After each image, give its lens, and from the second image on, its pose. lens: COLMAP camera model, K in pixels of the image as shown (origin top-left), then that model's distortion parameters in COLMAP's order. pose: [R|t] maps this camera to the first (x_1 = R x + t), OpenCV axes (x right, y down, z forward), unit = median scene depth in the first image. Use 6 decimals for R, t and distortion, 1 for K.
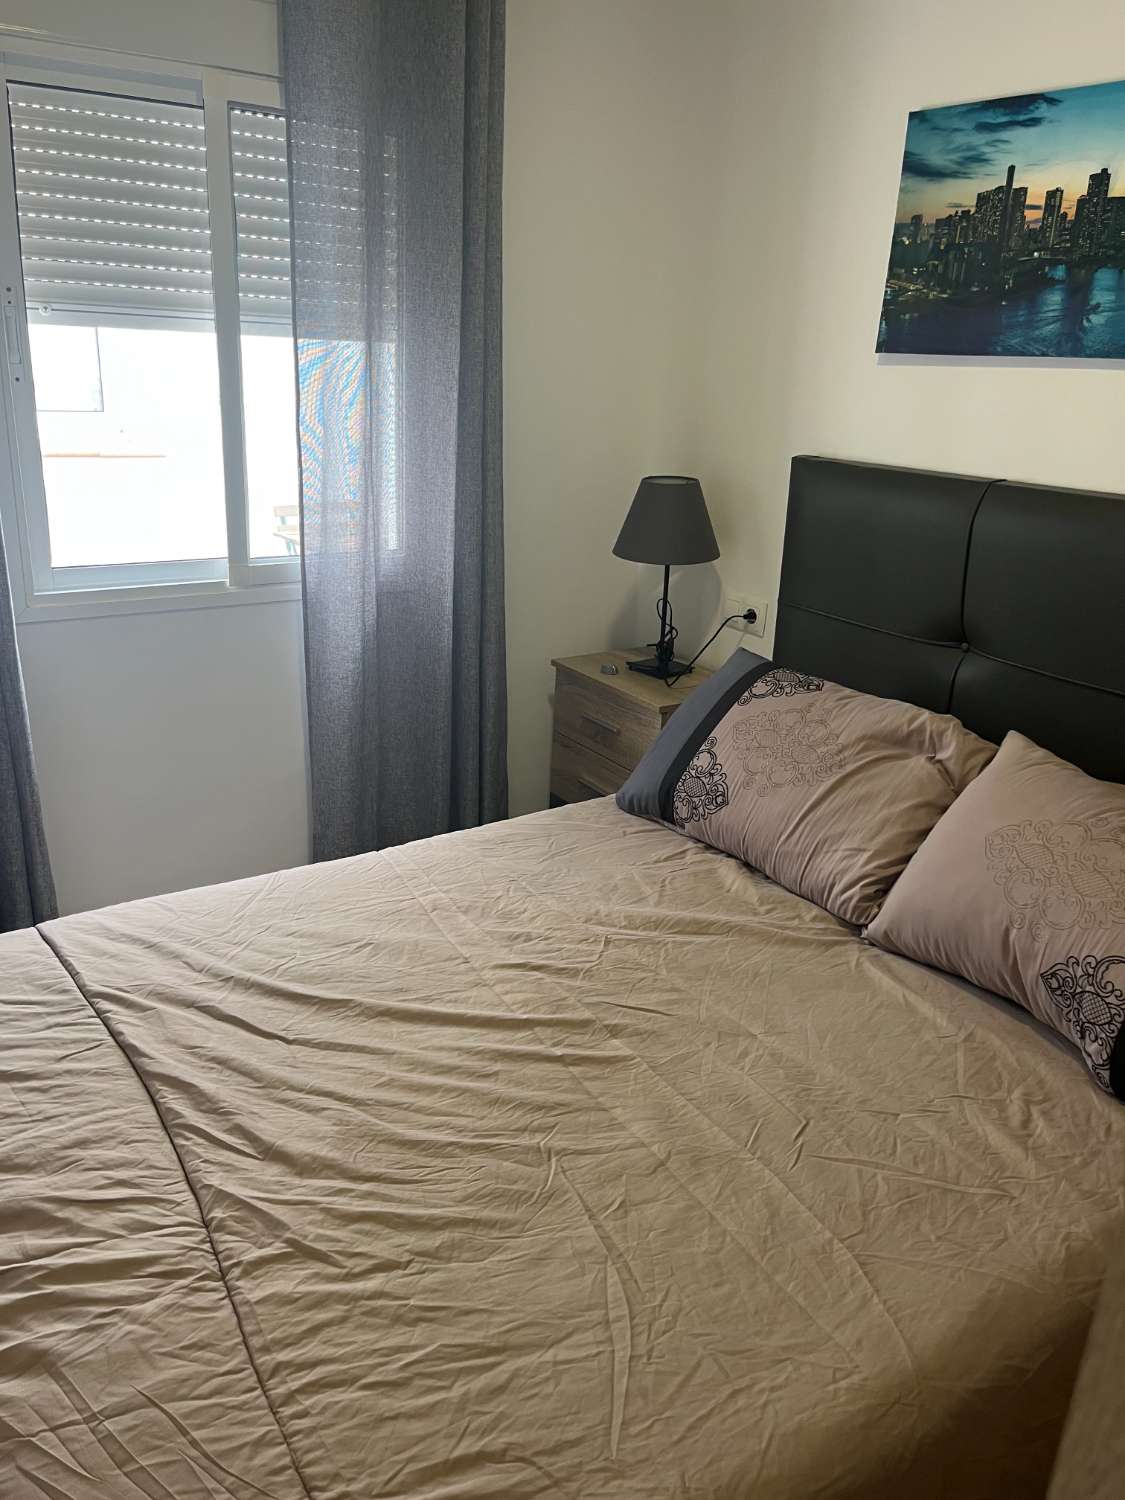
lens RADIAL K [[1143.1, 0, 555.6], [0, 1143.1, 747.5], [0, 0, 1]] dist [0.063267, -0.090174]
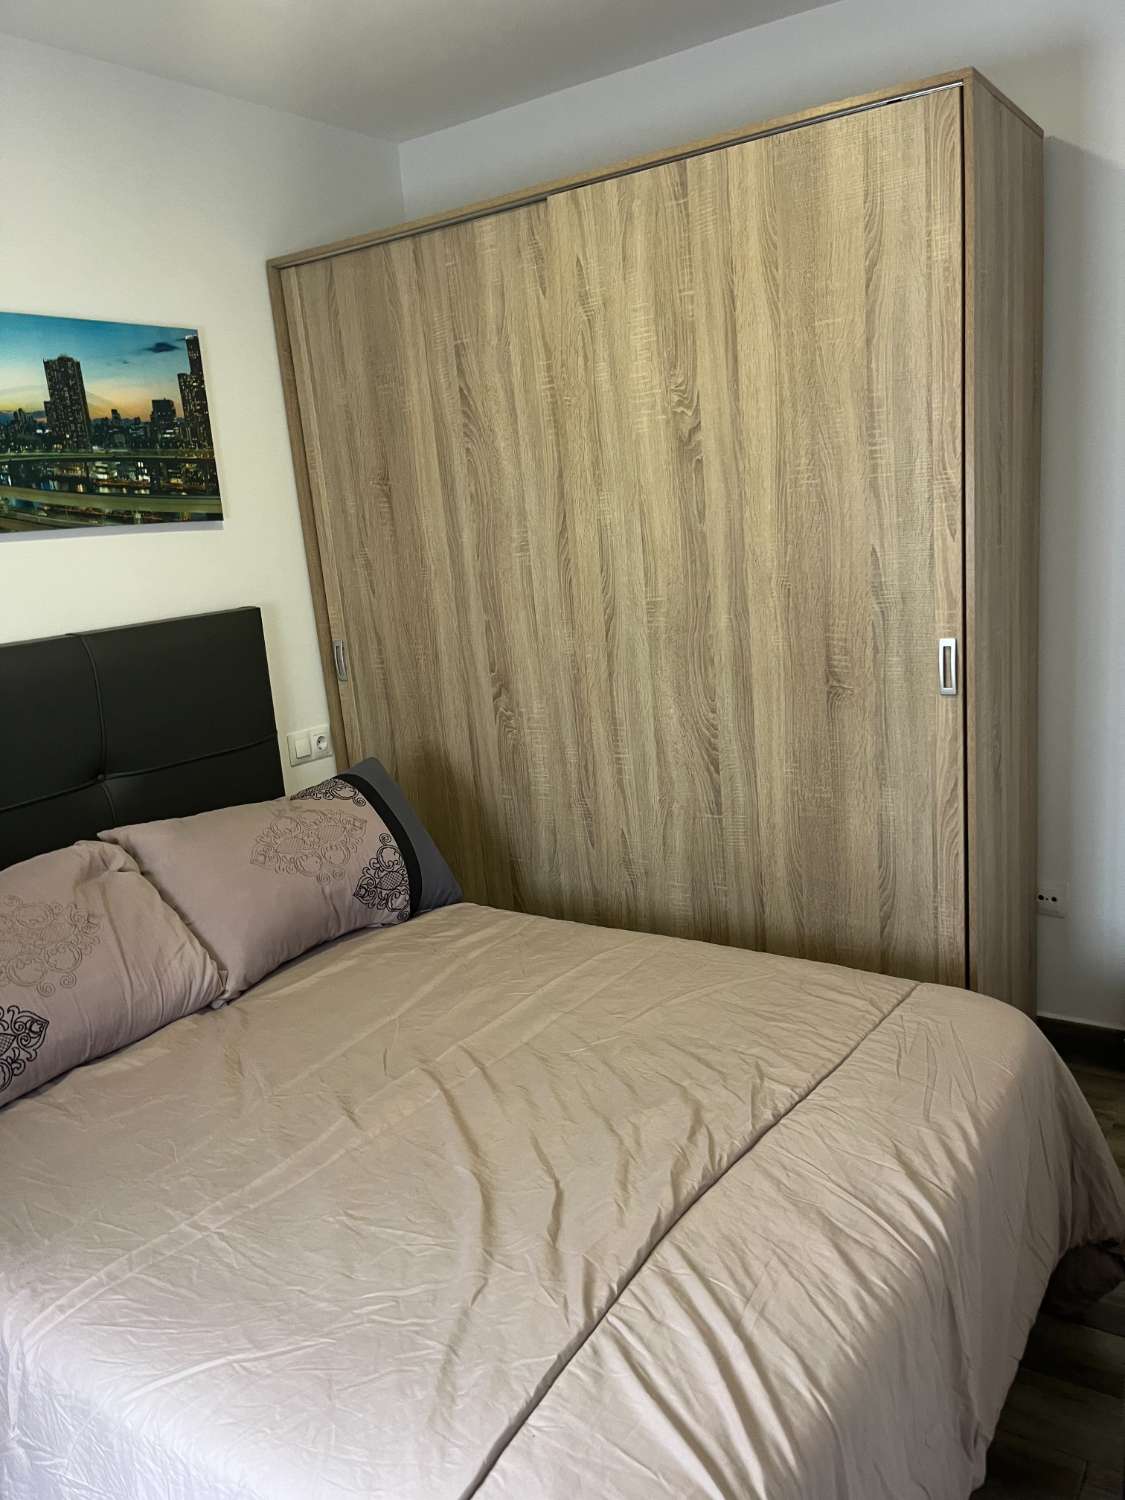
lens RADIAL K [[1143.1, 0, 566.9], [0, 1143.1, 763.4], [0, 0, 1]] dist [0.063267, -0.090174]
pose [[-0.373126, -0.217767, 0.901862, -0.773232], [0.368675, 0.857219, 0.359519, -0.299973], [-0.851385, 0.466640, -0.239565, 0.778259]]
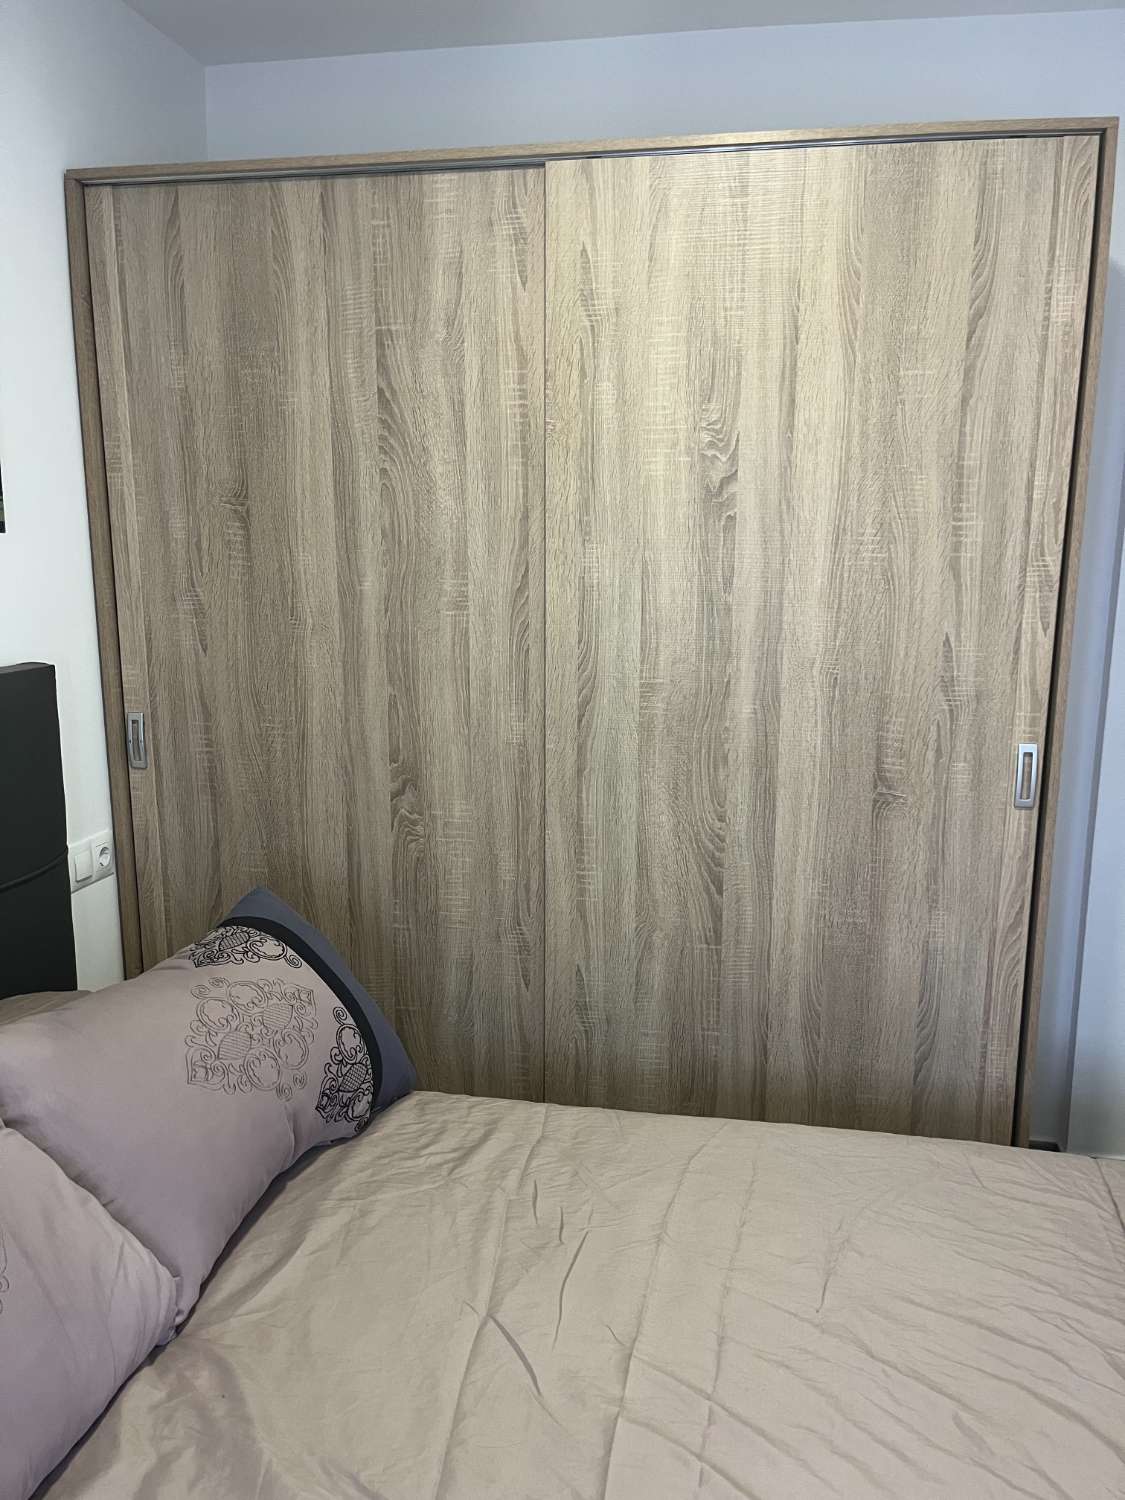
lens RADIAL K [[1143.1, 0, 560.8], [0, 1143.1, 756.3], [0, 0, 1]] dist [0.063267, -0.090174]
pose [[-0.717355, -0.178430, 0.673472, -0.284823], [0.195196, 0.876464, 0.440125, -0.367087], [-0.668805, 0.447185, -0.593907, 0.988669]]
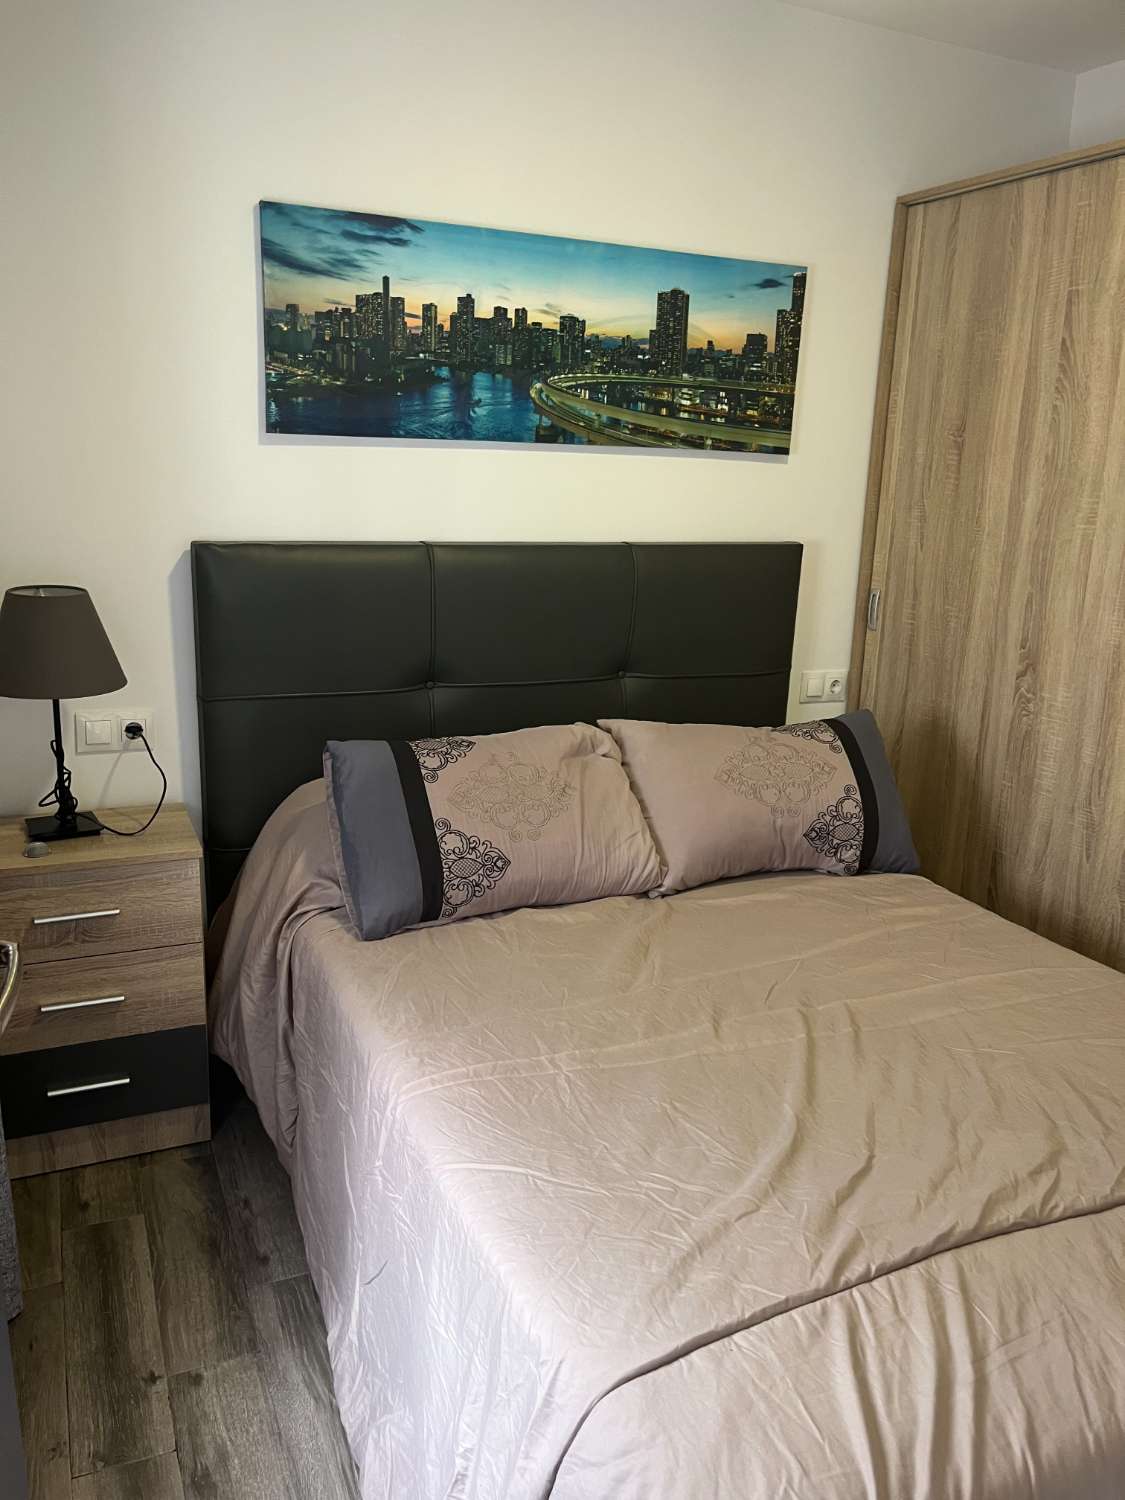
lens RADIAL K [[1143.1, 0, 549.7], [0, 1143.1, 763.2], [0, 0, 1]] dist [0.063267, -0.090174]
pose [[0.171541, -0.288500, 0.941988, -0.815927], [0.300550, 0.925906, 0.228842, -0.267891], [-0.938213, 0.243858, 0.245539, 0.684697]]
